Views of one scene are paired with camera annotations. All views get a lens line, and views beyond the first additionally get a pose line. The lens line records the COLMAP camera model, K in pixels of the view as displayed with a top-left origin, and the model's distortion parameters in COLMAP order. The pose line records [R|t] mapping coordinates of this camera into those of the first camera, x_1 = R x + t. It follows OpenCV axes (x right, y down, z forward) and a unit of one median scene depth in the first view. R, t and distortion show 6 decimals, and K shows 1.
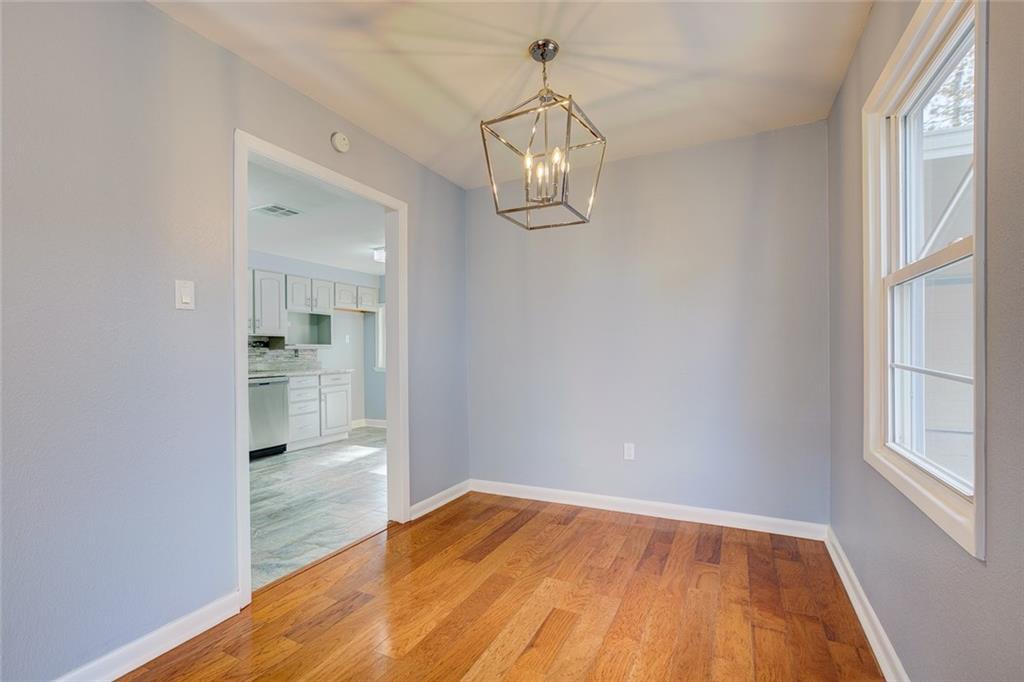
lens RADIAL K [[468.4, 0, 510.7], [0, 468.4, 351.6], [0, 0, 1]] dist [-0.035262, 0.021372]
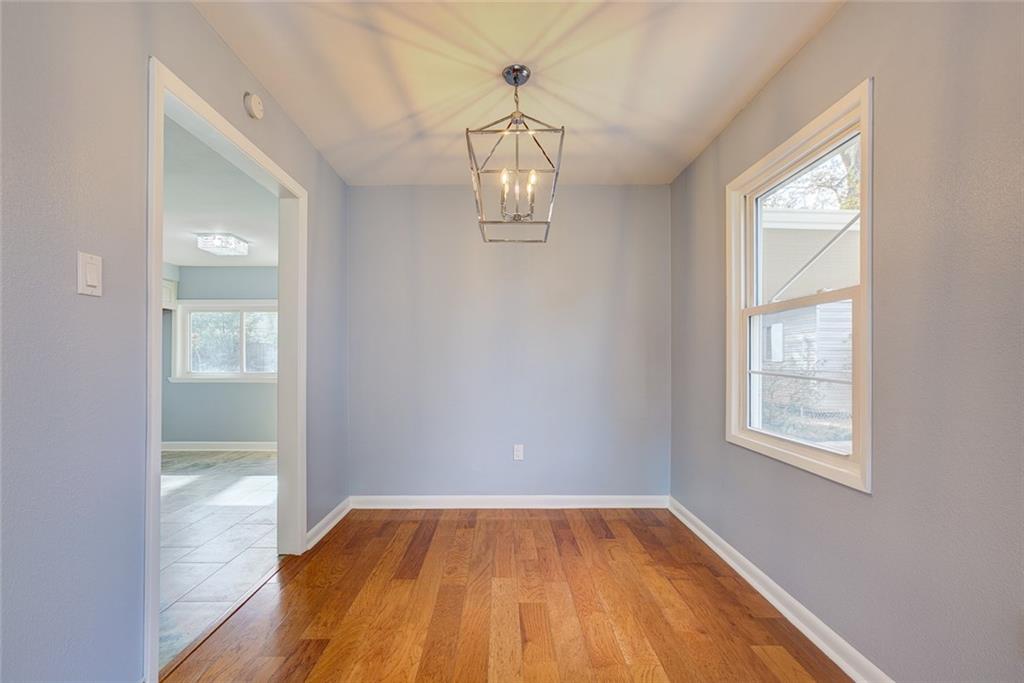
lens RADIAL K [[456.7, 0, 511.7], [0, 456.7, 357.9], [0, 0, 1]] dist [-0.043181, 0.038375]
pose [[0.889160, 0.011219, 0.457459, -0.344560], [-0.007951, 0.999927, -0.009068, 0.003490], [-0.457527, 0.004425, 0.889185, 0.078451]]
